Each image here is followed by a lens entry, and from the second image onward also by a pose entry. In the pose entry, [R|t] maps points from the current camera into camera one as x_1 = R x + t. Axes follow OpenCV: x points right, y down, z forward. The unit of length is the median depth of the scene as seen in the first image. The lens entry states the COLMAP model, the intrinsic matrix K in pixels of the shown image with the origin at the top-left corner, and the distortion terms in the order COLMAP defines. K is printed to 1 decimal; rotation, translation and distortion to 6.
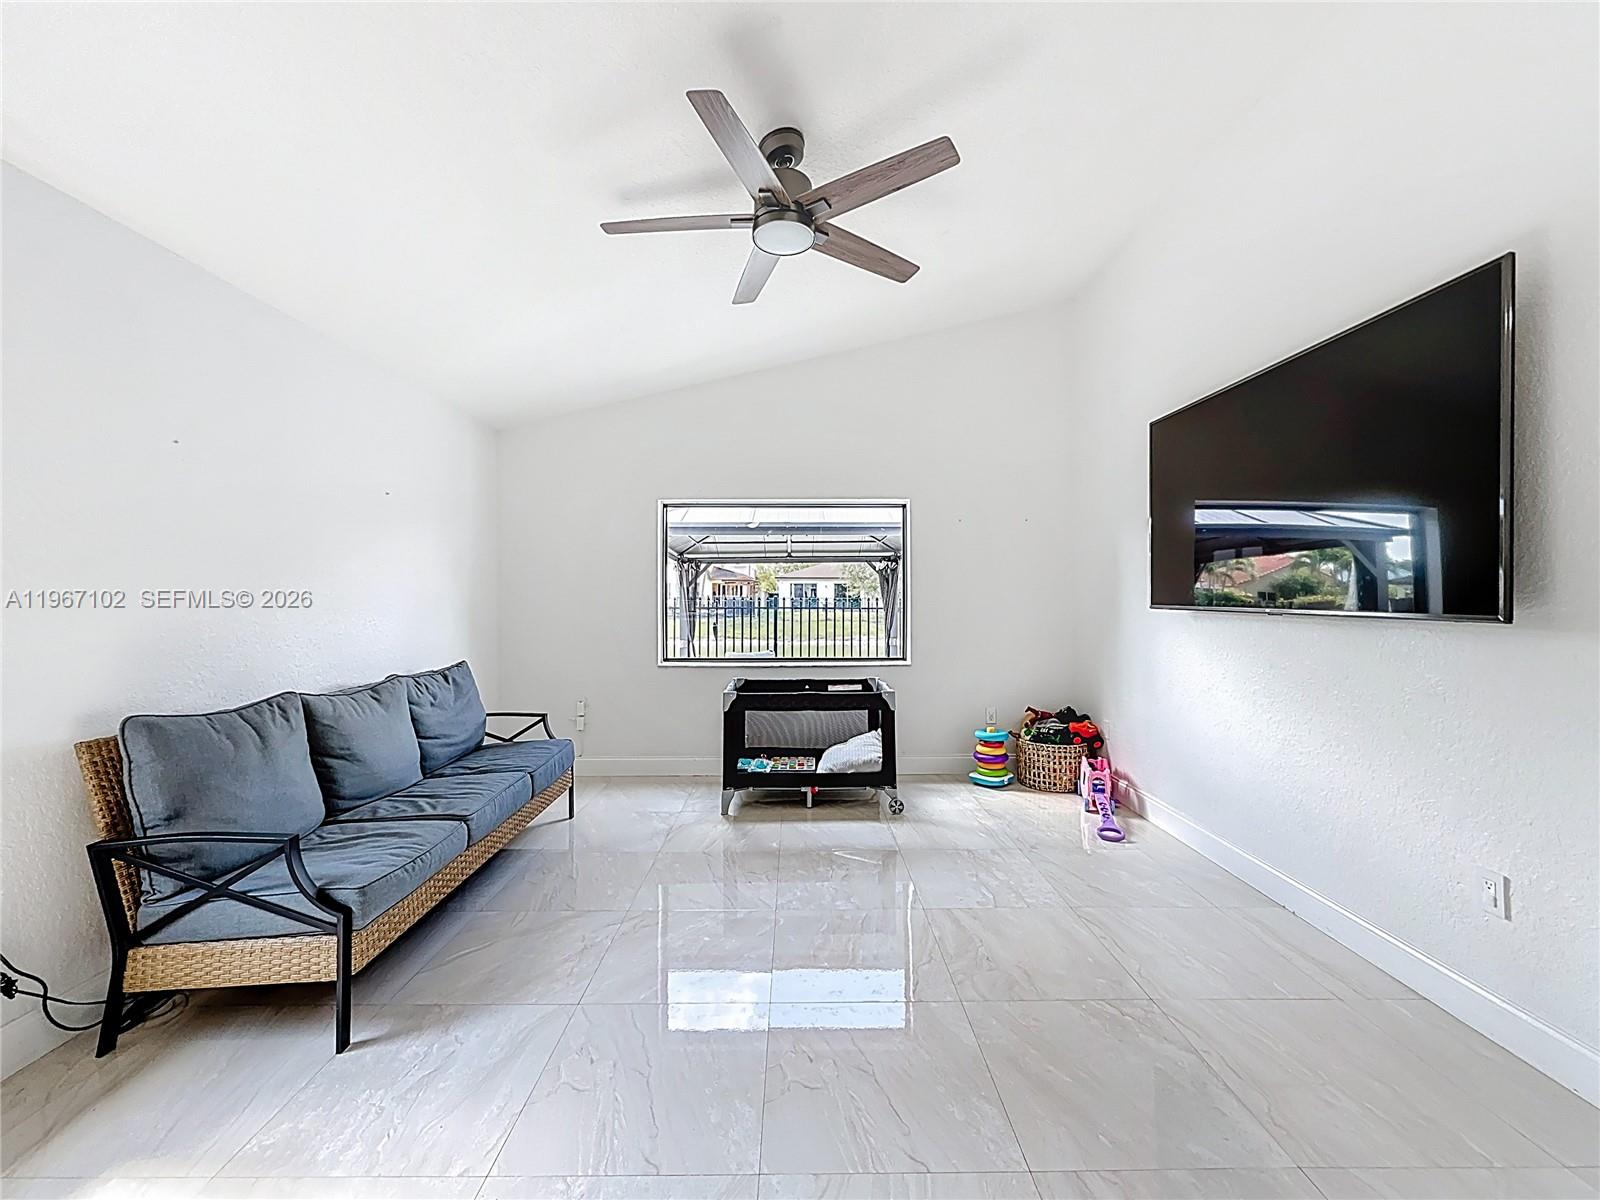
lens RADIAL K [[670.4, 0, 794.5], [0, 670.4, 589.0], [0, 0, 1]] dist [-0.001928, -0.000114]
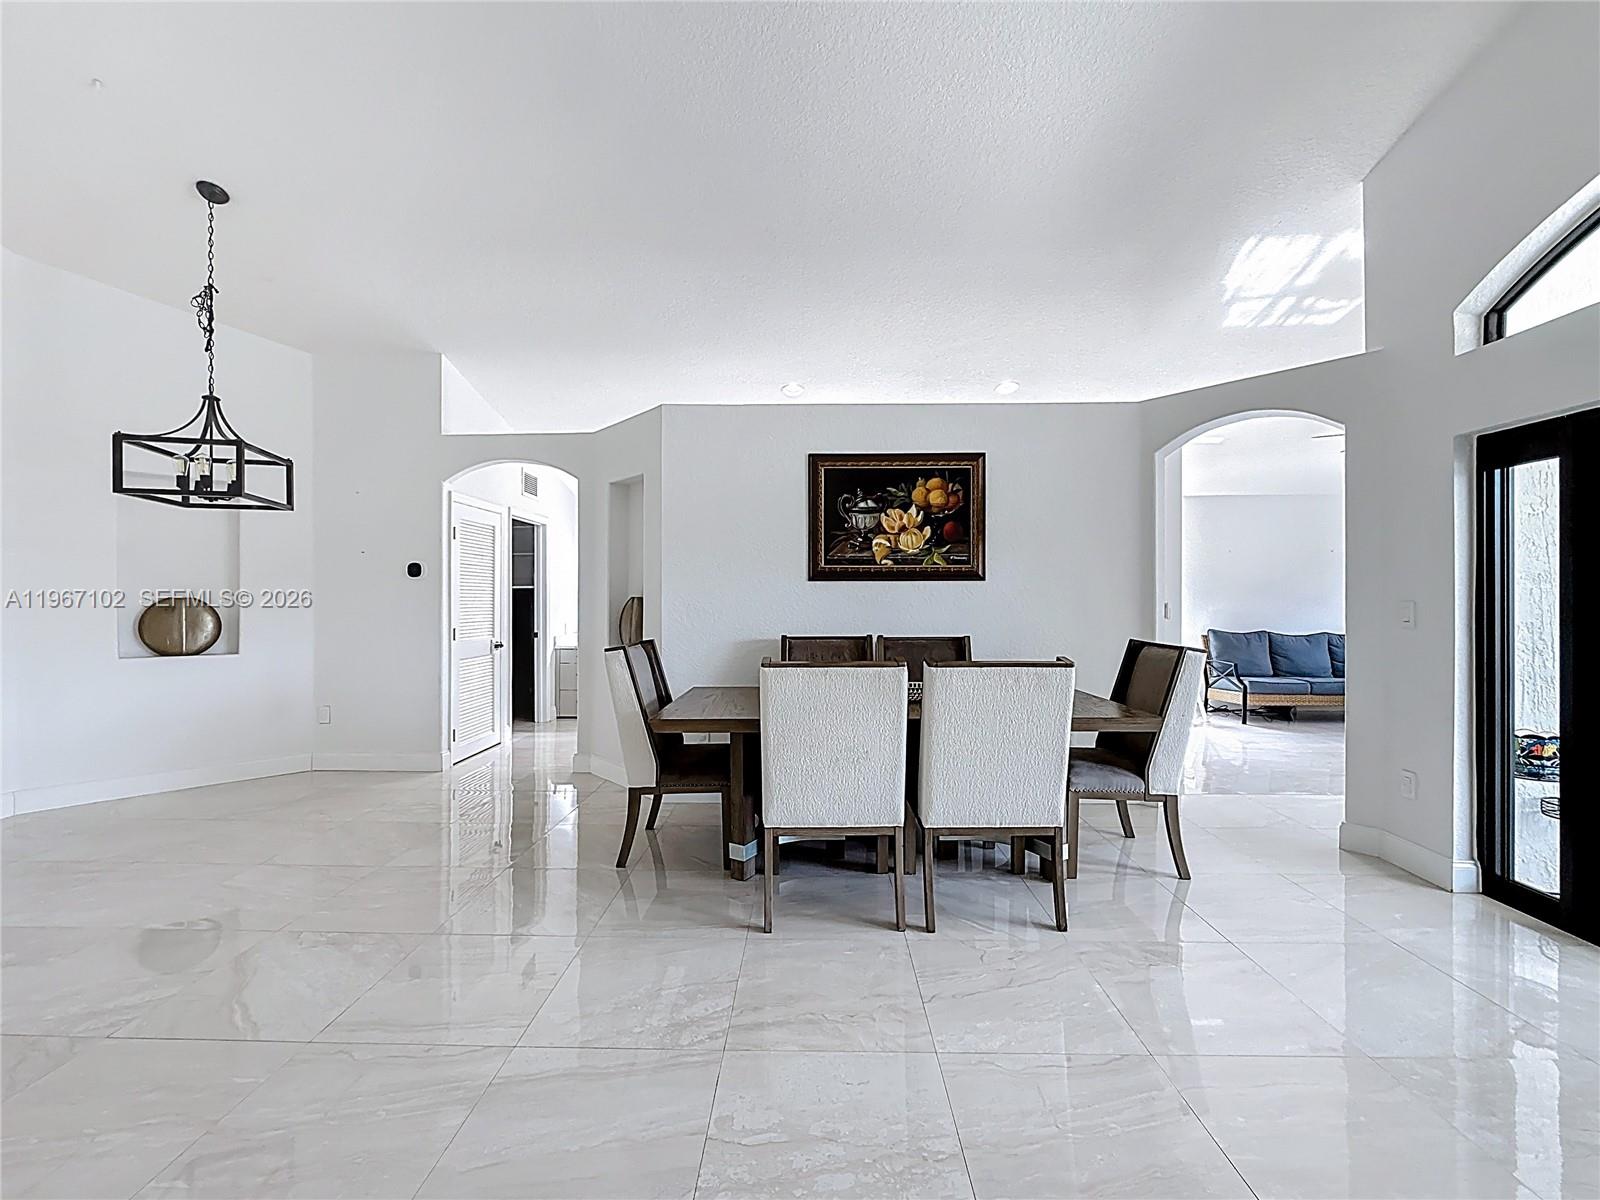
lens RADIAL K [[670.4, 0, 795.6], [0, 670.4, 596.9], [0, 0, 1]] dist [-0.001928, -0.000114]
pose [[-0.014968, 0.005021, -0.999875, 2.704567], [0.006528, 0.999967, 0.004924, -0.031233], [0.999867, -0.006453, -0.015000, -1.240080]]
